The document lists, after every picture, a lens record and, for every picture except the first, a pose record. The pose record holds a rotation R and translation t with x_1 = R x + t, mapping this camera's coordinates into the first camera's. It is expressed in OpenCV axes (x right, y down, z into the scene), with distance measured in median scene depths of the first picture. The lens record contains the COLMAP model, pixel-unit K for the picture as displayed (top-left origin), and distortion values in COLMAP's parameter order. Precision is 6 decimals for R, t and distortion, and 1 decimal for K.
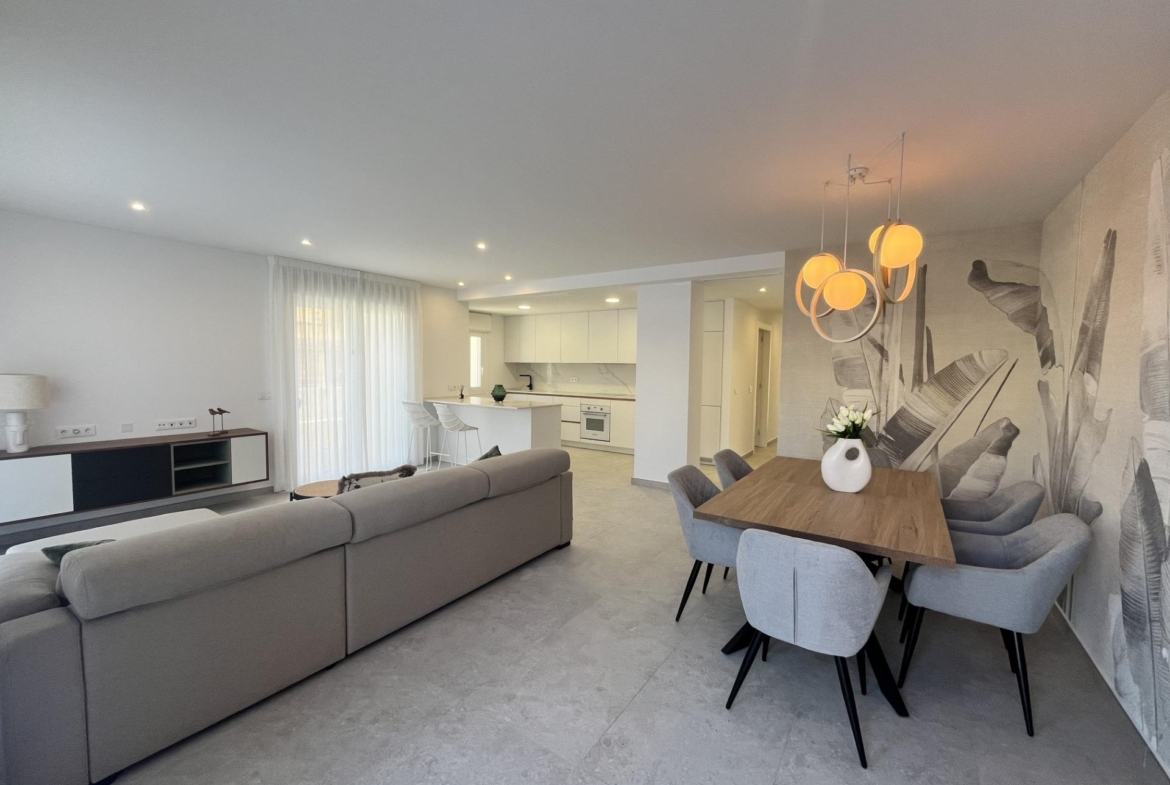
lens RADIAL K [[475.3, 0, 584.4], [0, 475.3, 395.6], [0, 0, 1]] dist [-0.002688, -0.000645]
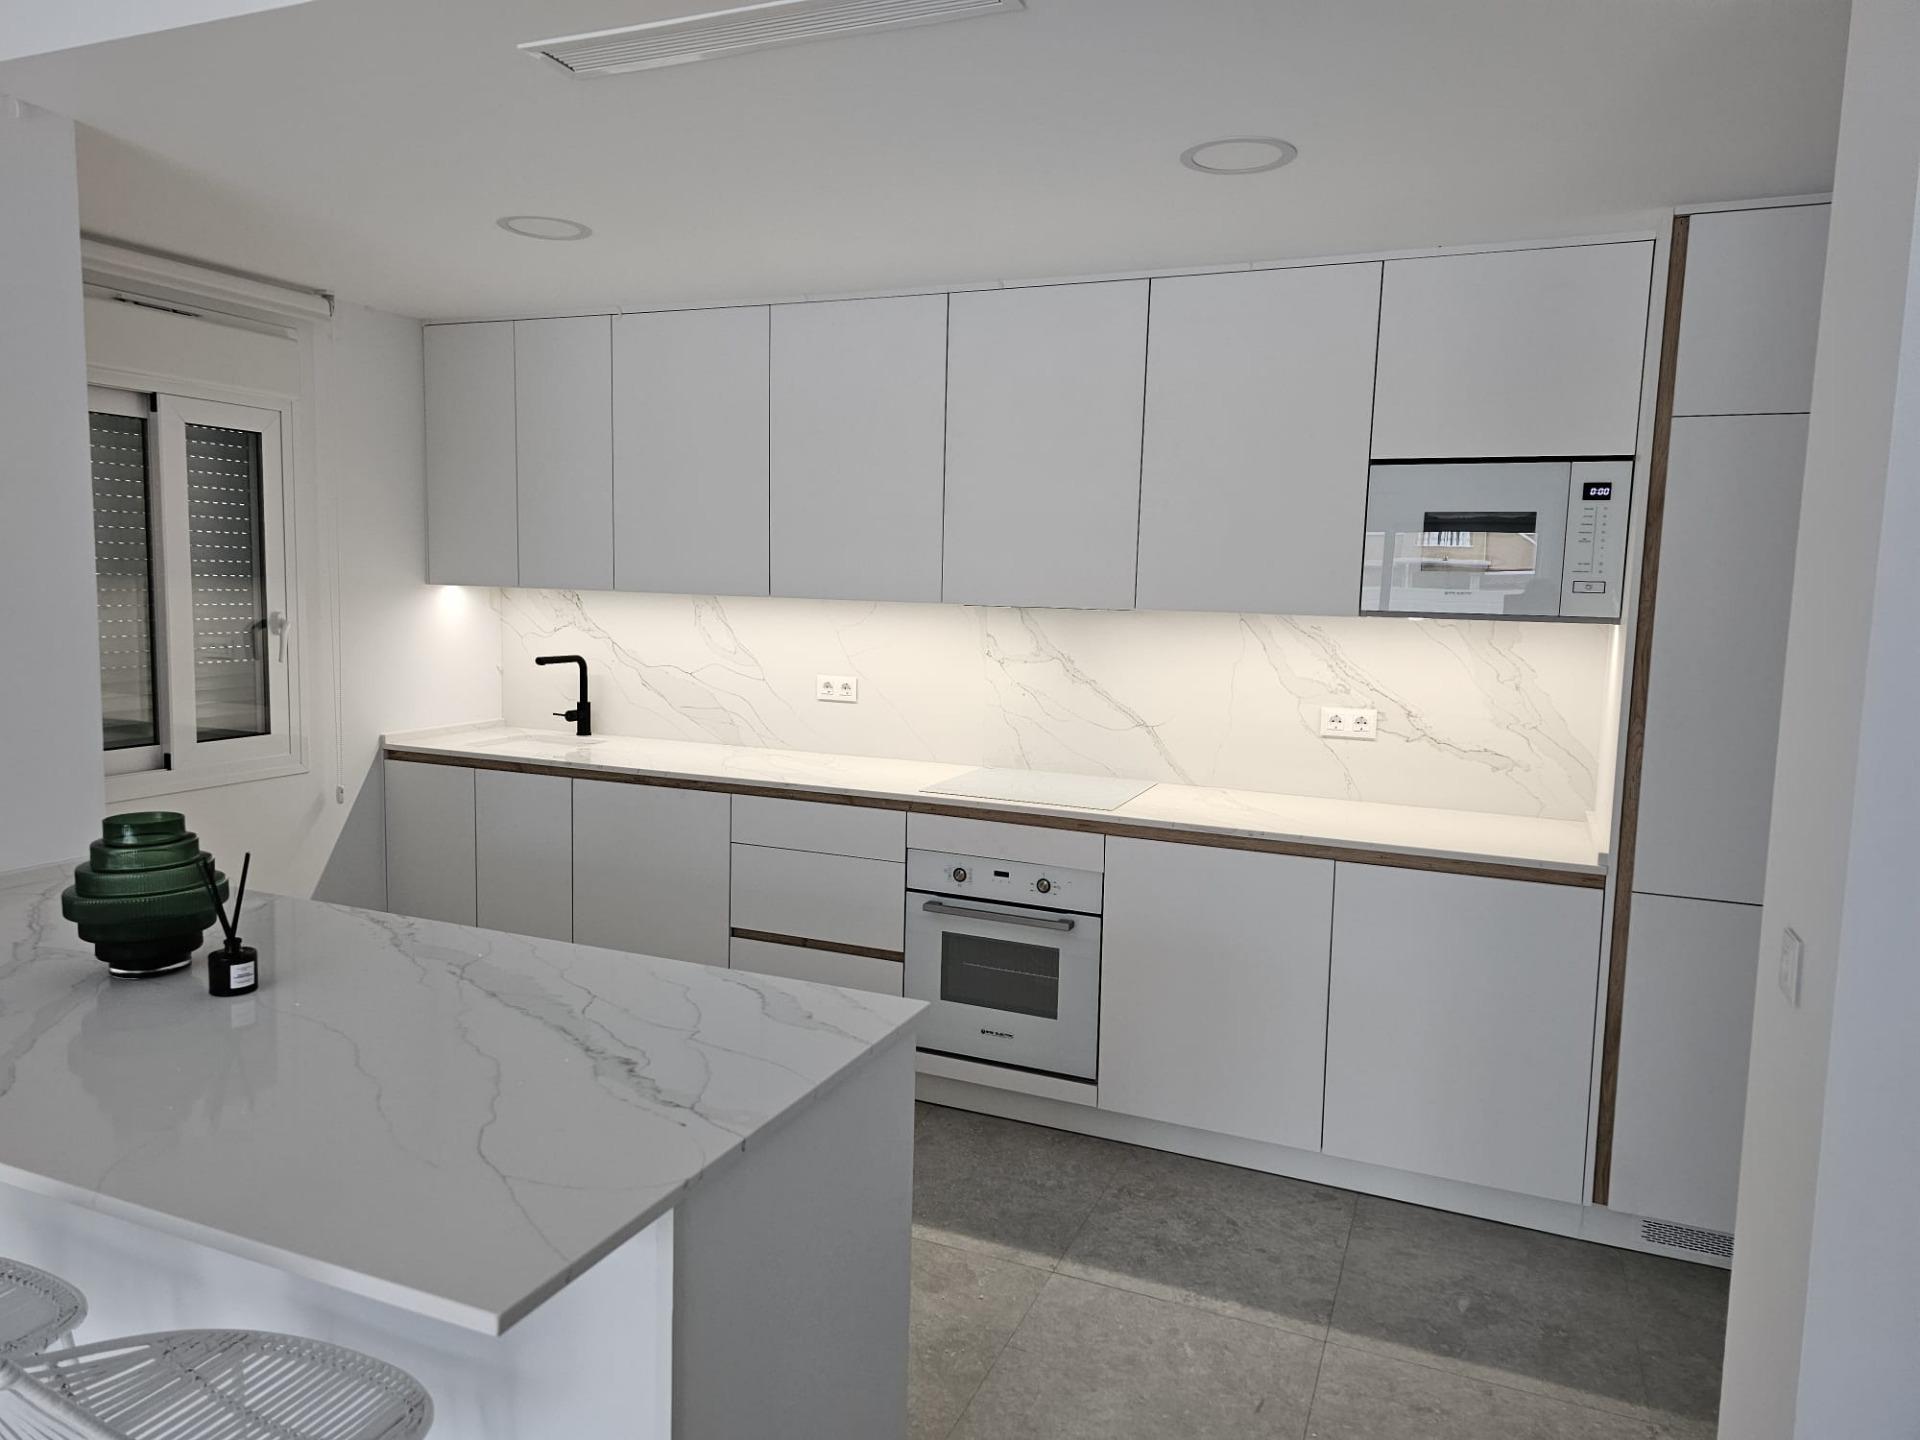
lens RADIAL K [[1290.3, 0, 961.3], [0, 1290.3, 684.0], [0, 0, 1]] dist [0.099470, -0.001015]
pose [[0.979718, -0.004367, 0.200332, -0.081795], [-0.000818, 0.999667, 0.025790, -0.053378], [-0.200378, -0.025431, 0.979389, 0.550857]]
